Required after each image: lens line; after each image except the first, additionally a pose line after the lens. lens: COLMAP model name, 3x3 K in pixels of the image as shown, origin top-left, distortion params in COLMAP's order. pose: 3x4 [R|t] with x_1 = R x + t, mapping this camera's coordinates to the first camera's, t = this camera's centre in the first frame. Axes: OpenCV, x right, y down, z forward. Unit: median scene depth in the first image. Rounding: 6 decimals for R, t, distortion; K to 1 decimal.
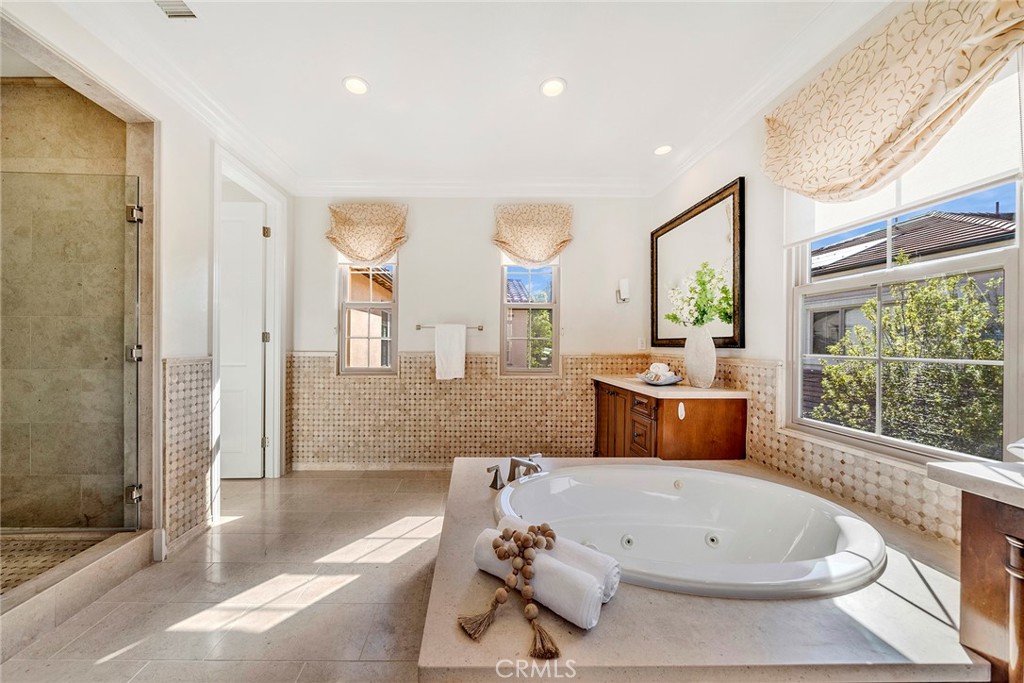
lens RADIAL K [[366.1, 0, 483.9], [0, 366.1, 350.9], [0, 0, 1]] dist [-0.008748, -0.000486]
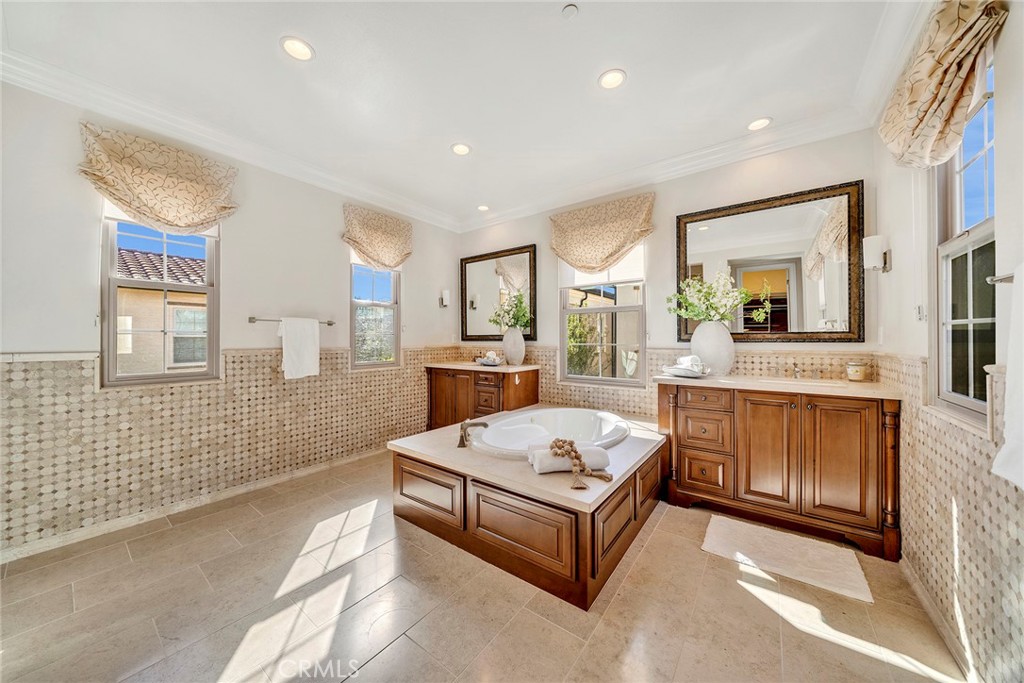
lens RADIAL K [[342.8, 0, 517.6], [0, 342.8, 348.3], [0, 0, 1]] dist [-0.005409, 0.000272]
pose [[0.599704, -0.024090, 0.799859, -0.448298], [0.019605, 0.999689, 0.015409, 0.000921], [-0.799982, 0.006441, 0.599990, 0.045872]]
